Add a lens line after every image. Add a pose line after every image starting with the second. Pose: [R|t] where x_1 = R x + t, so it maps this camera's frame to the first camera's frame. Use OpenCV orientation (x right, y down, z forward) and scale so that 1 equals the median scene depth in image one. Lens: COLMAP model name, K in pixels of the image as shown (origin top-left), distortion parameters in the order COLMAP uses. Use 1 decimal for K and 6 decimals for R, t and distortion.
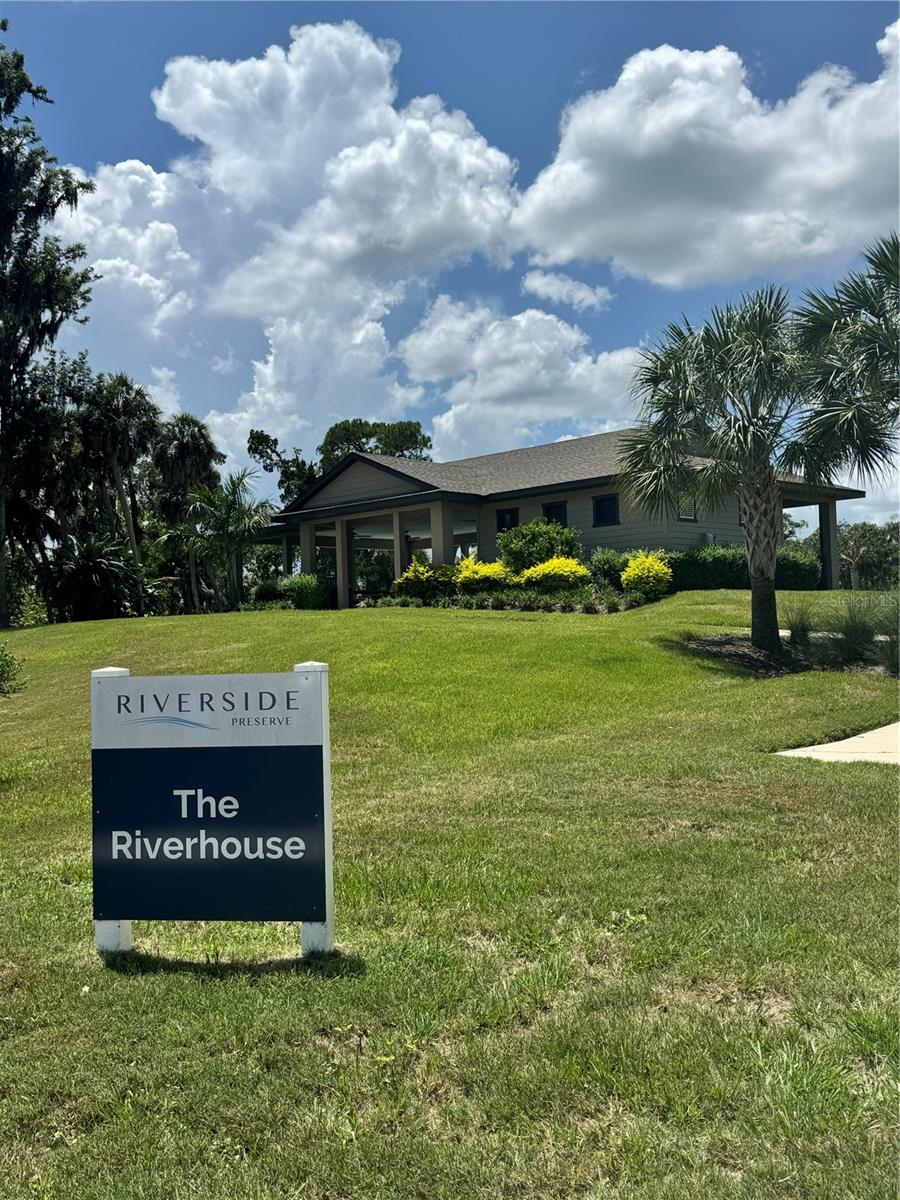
lens RADIAL K [[1232.3, 0, 450.3], [0, 1232.3, 599.7], [0, 0, 1]] dist [-0.007218, 0.000000]
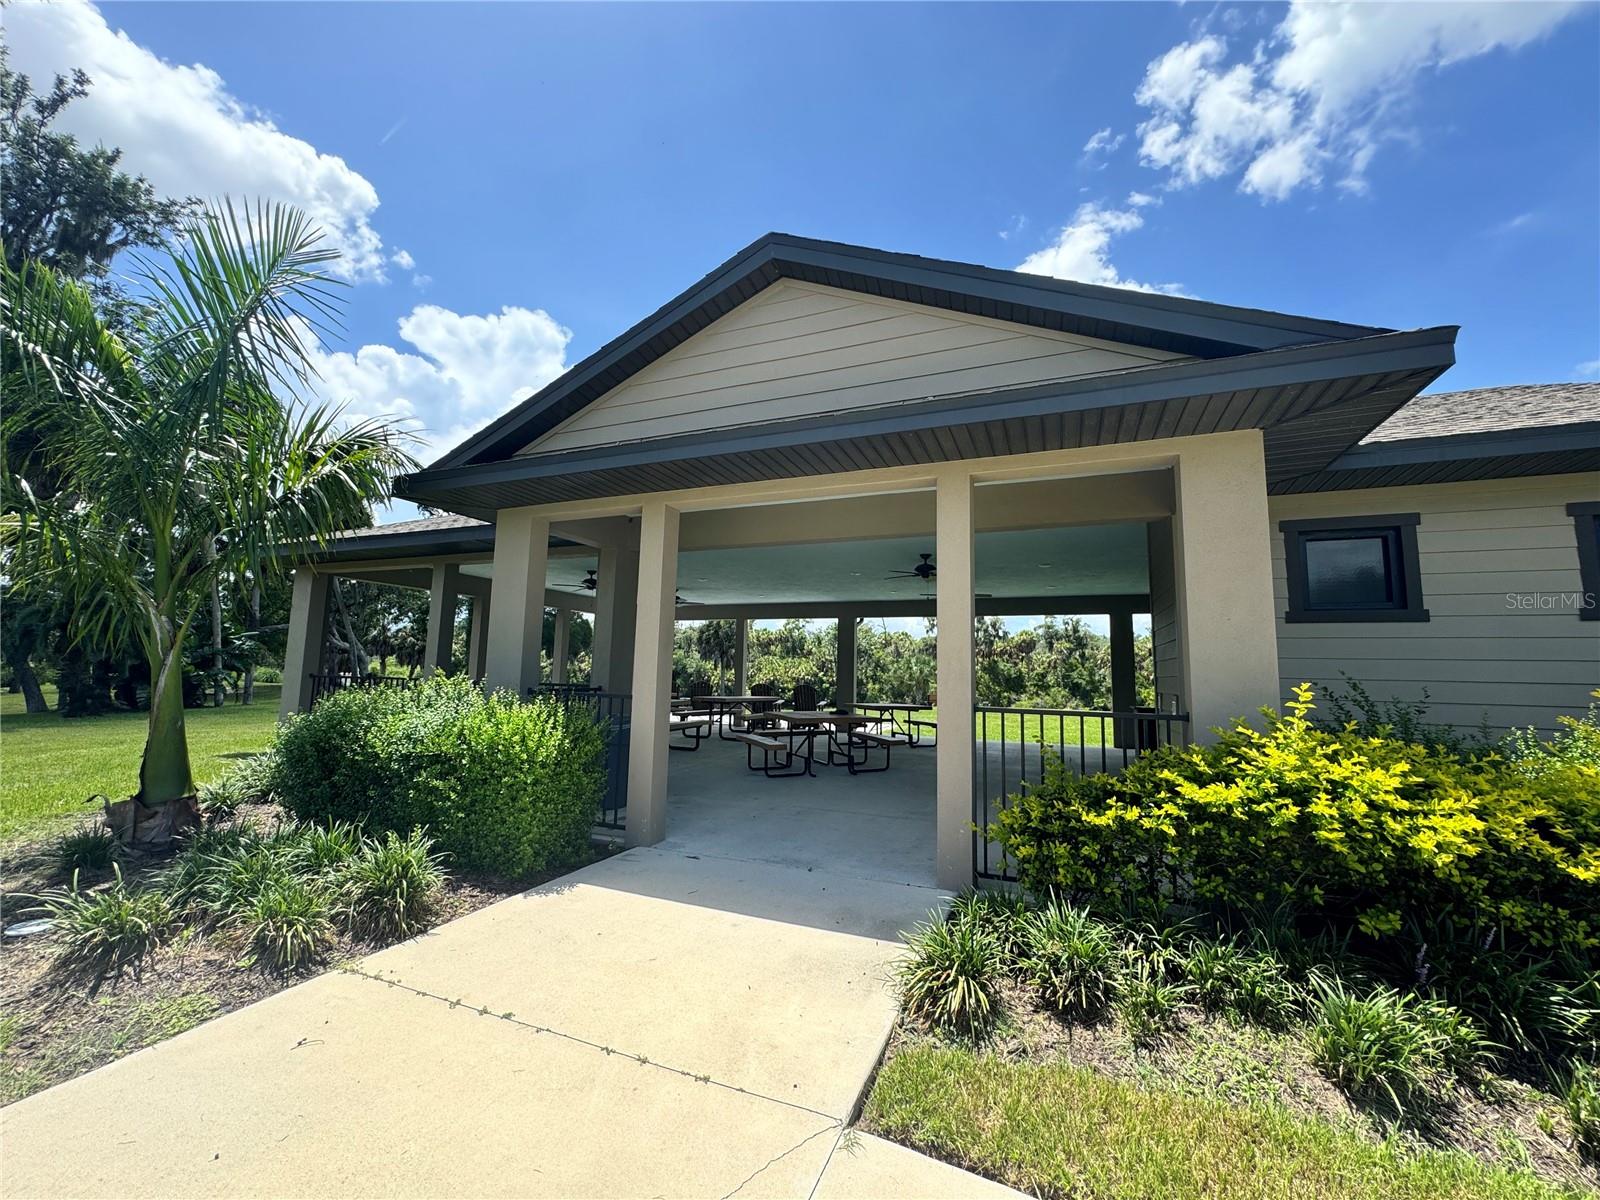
lens RADIAL K [[640.8, 0, 795.0], [0, 640.8, 596.5], [0, 0, 1]] dist [-0.001879, -0.000208]
pose [[0.937949, 0.094826, 0.333557, -0.013297], [-0.059421, 0.991608, -0.114813, -0.003610], [-0.341645, 0.087868, 0.935712, 0.104876]]
